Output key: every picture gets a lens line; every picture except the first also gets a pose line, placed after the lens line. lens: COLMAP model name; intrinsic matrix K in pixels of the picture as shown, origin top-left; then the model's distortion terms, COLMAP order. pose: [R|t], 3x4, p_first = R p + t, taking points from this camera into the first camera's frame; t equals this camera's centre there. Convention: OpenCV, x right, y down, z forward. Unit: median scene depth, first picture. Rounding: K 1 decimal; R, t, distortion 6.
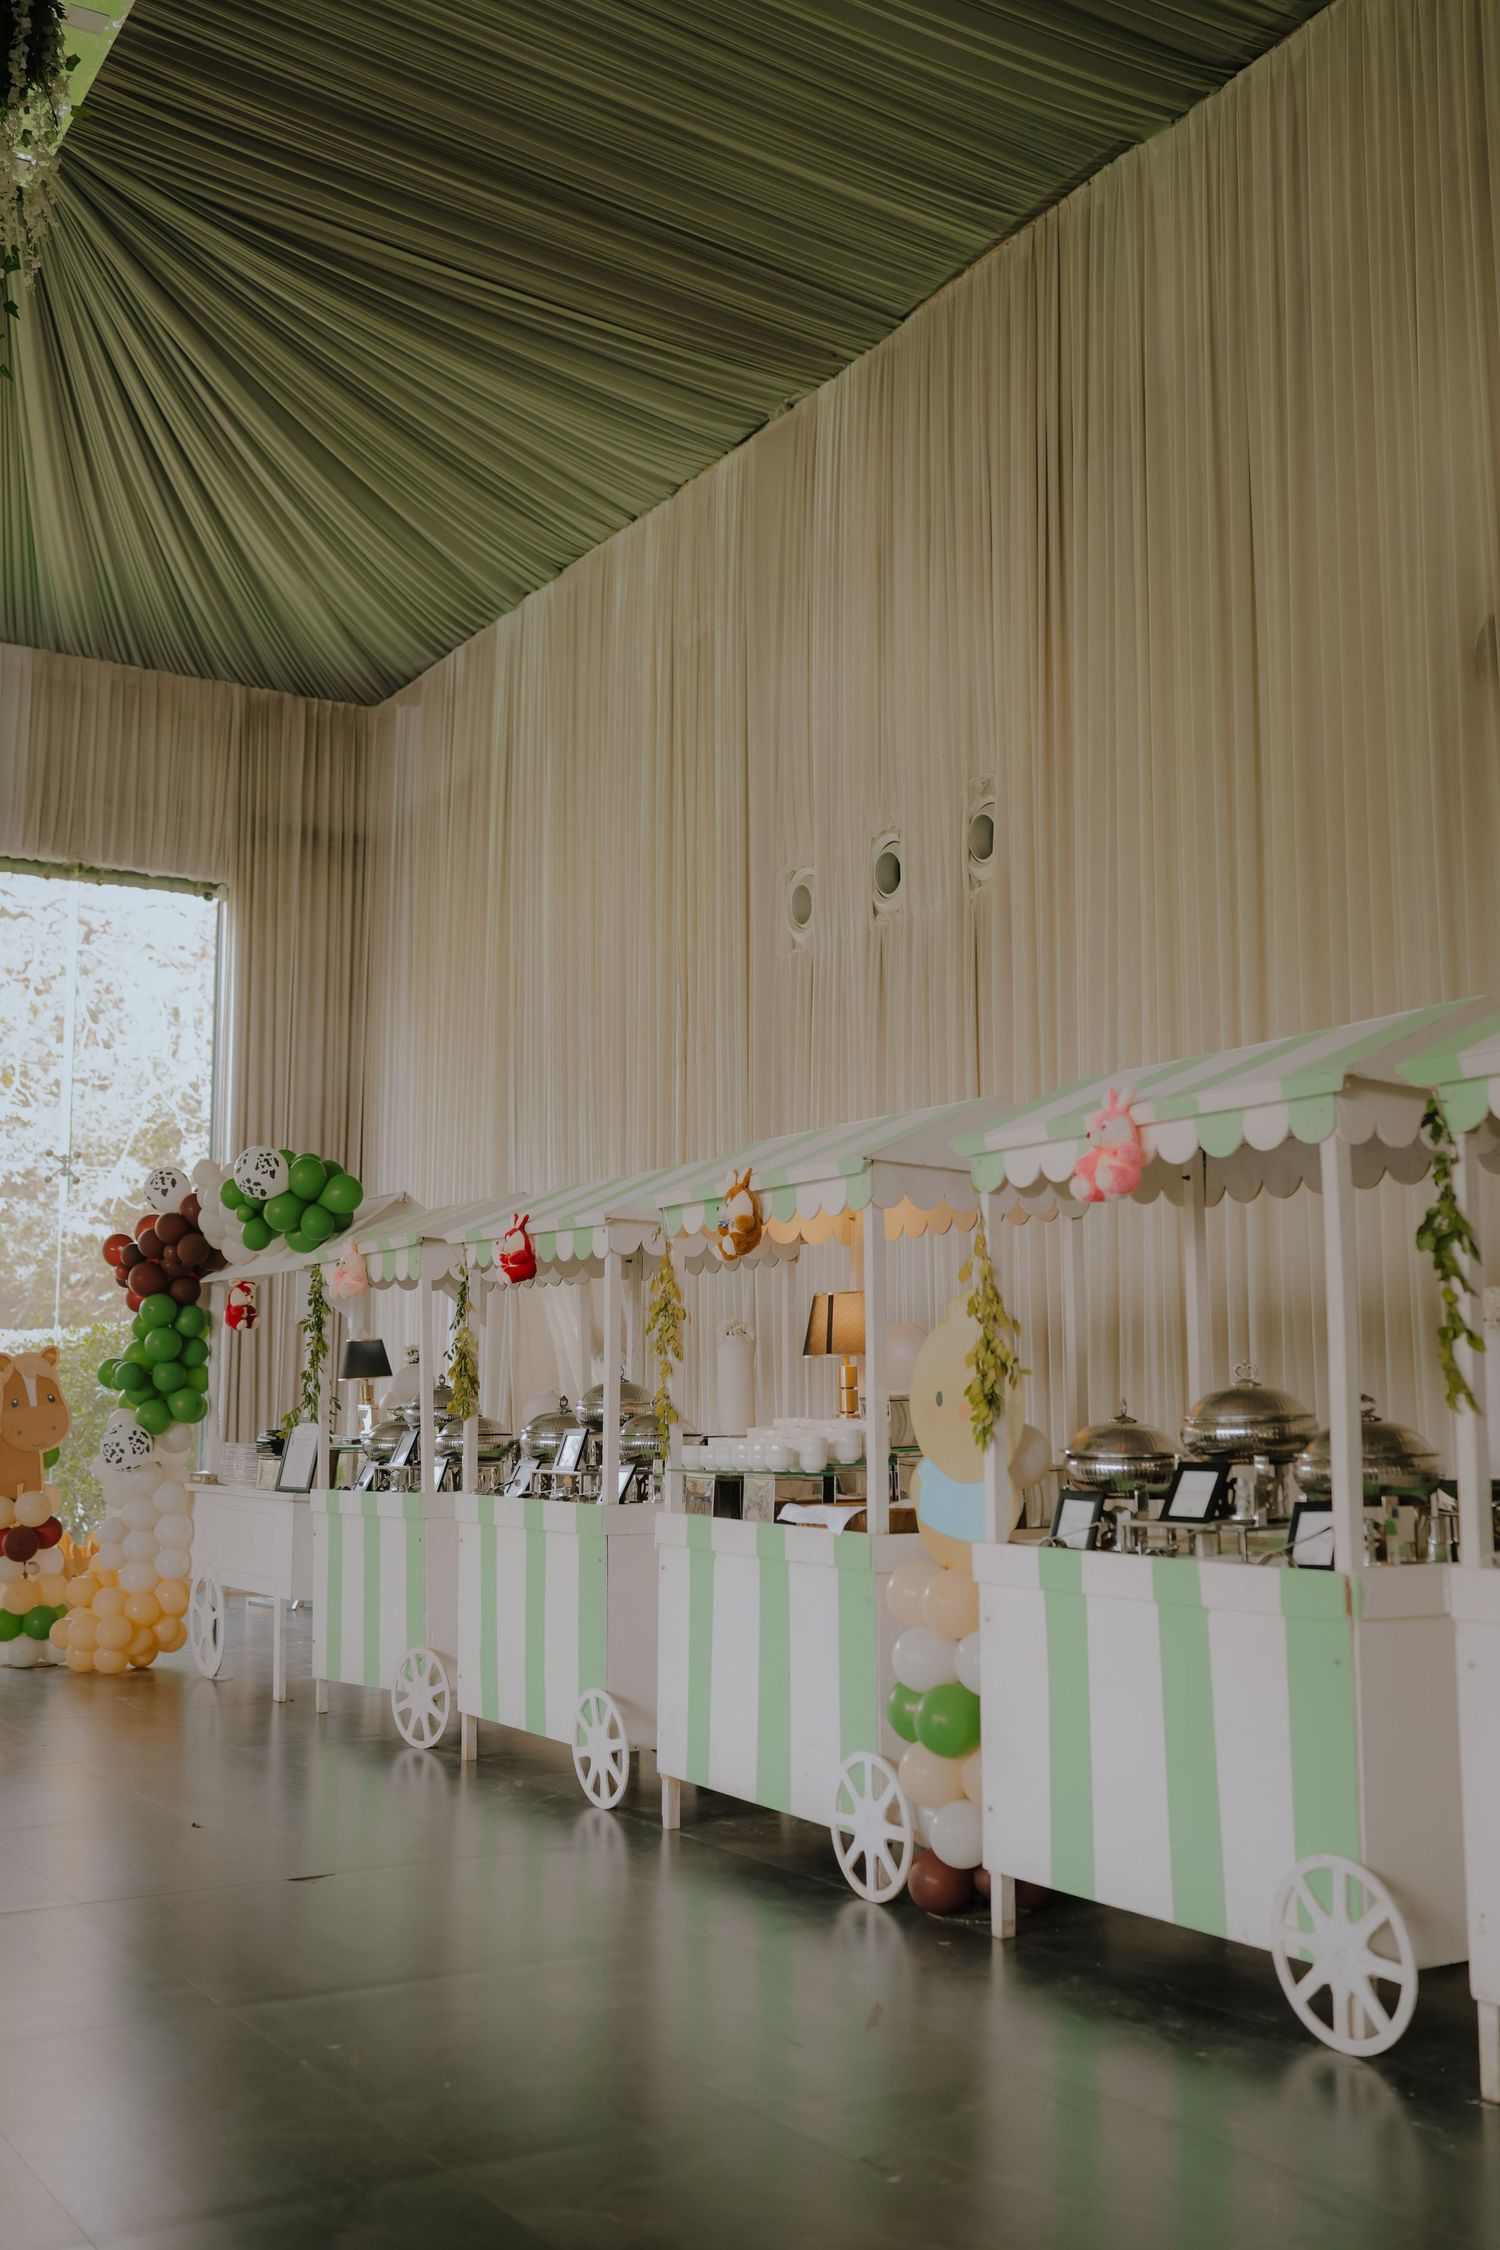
lens RADIAL K [[2232.5, 0, 750.0], [0, 2232.5, 1125.0], [0, 0, 1]] dist [0.006993, 0.008431]
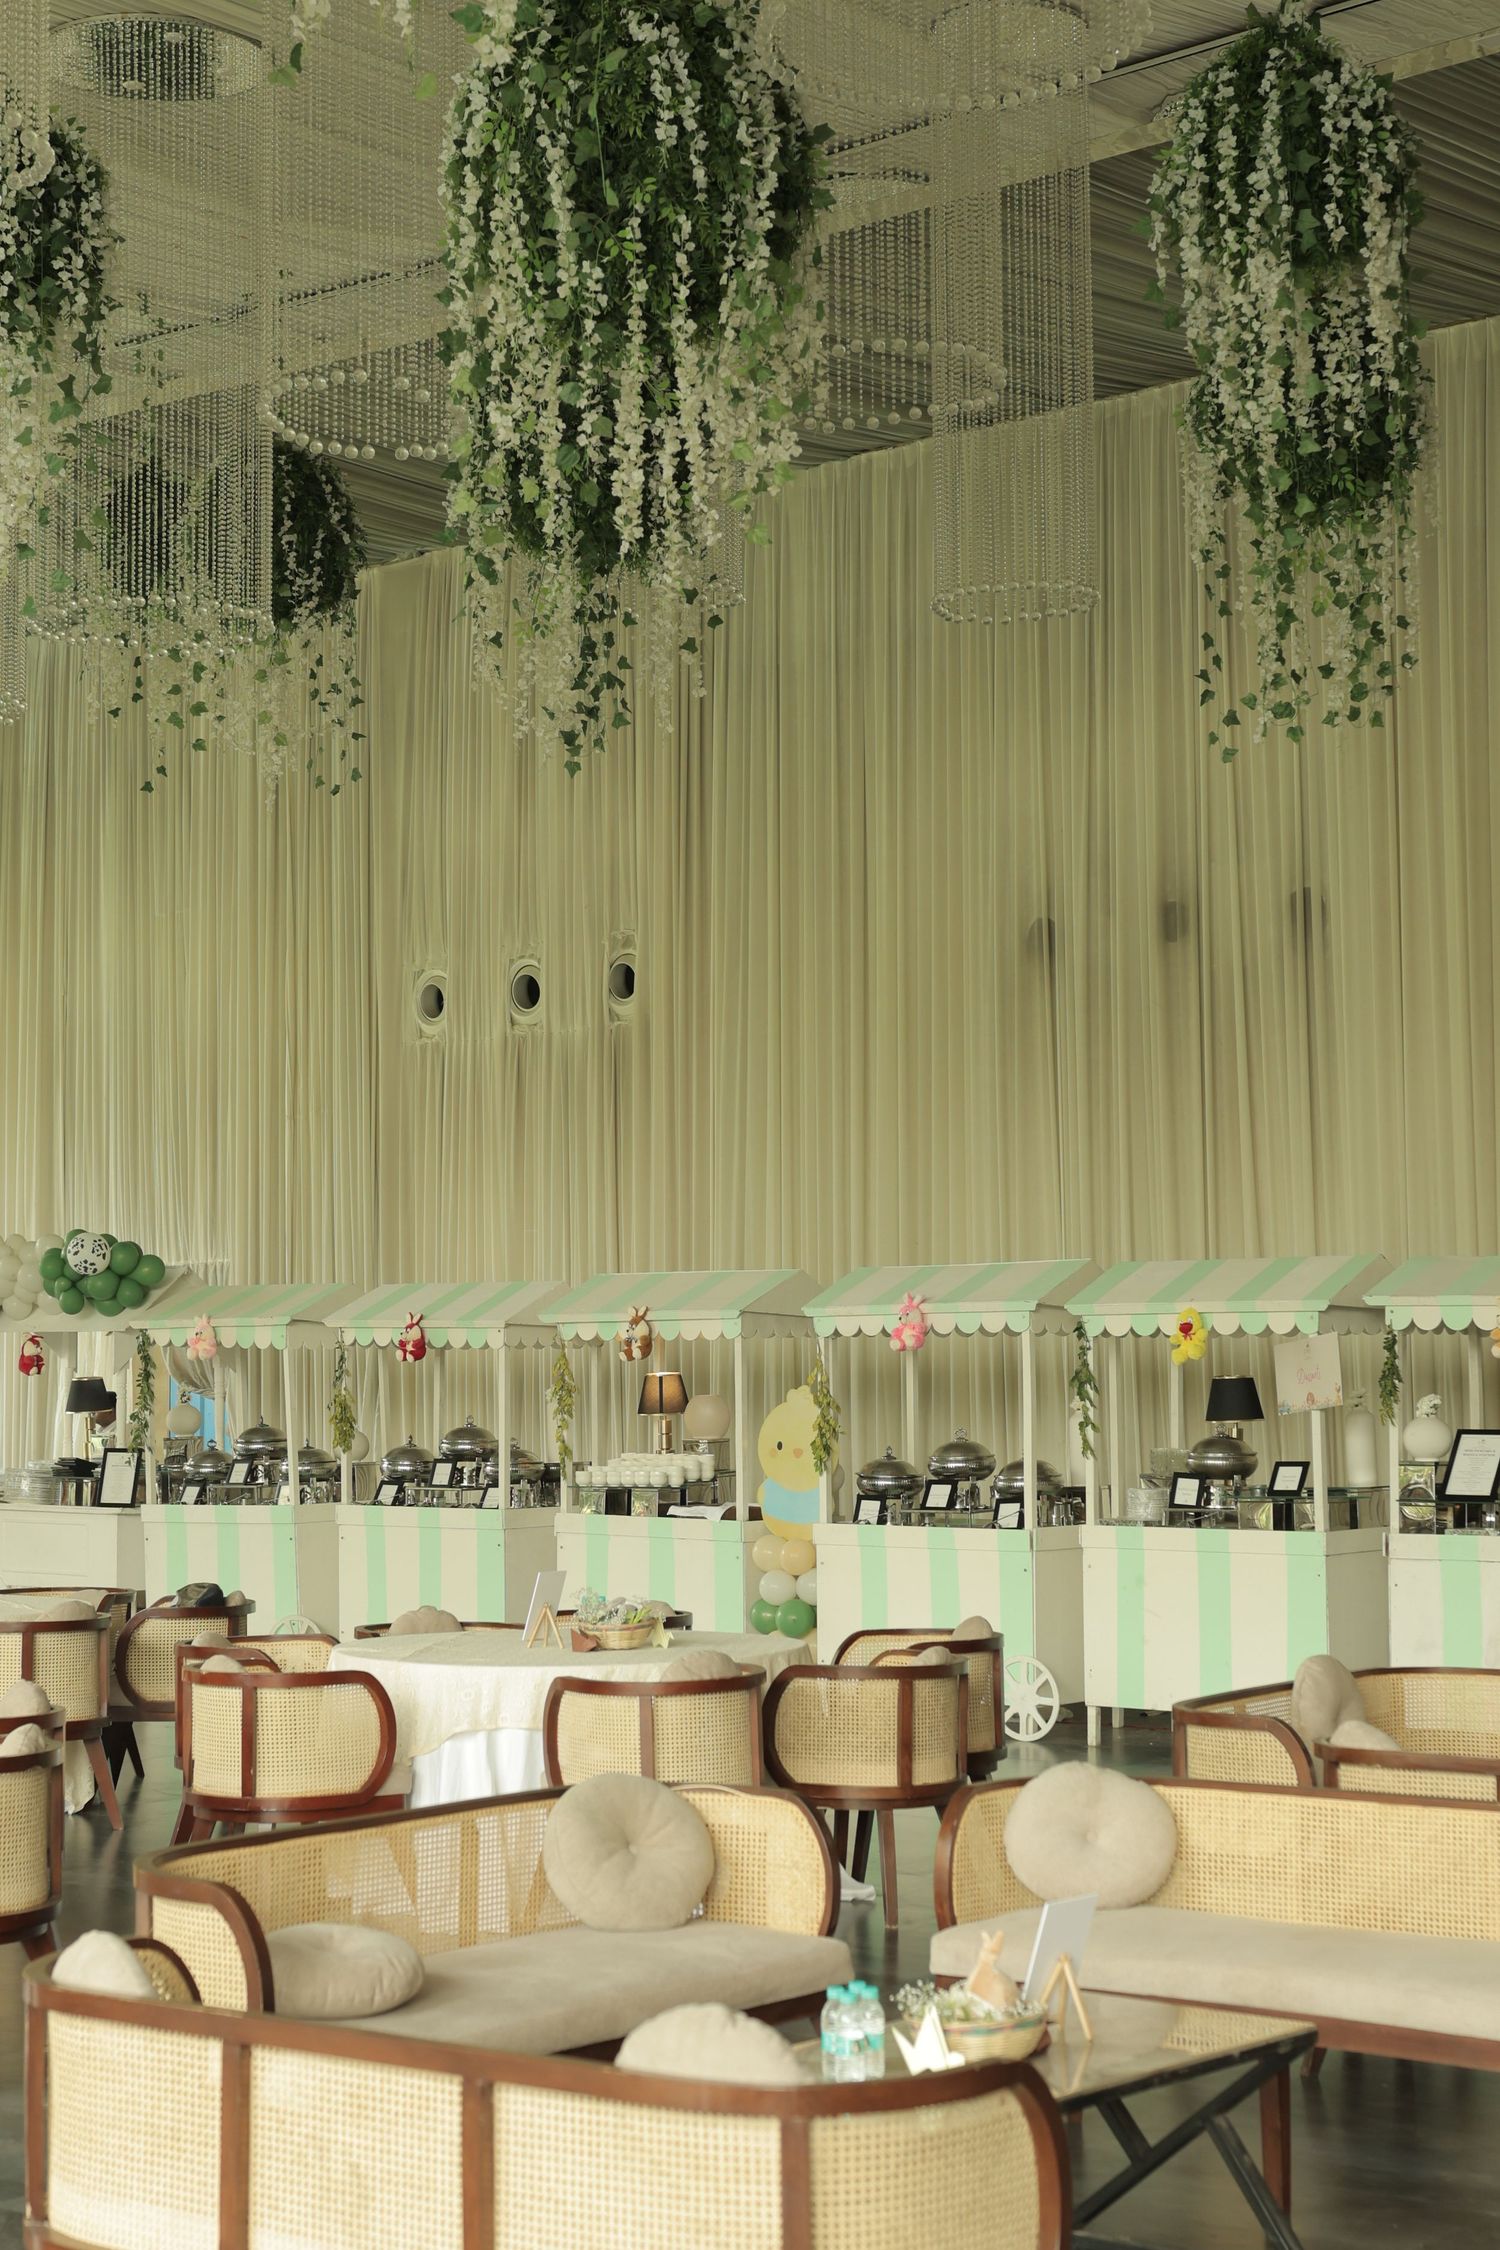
lens RADIAL K [[3311.0, 0, 802.5], [0, 3311.0, 1149.2], [0, 0, 1]] dist [0.059395, -0.115968]
pose [[0.943952, 0.019432, 0.329510, -0.733859], [-0.038408, 0.997951, 0.051177, -0.237653], [-0.327840, -0.060965, 0.942764, -1.415587]]
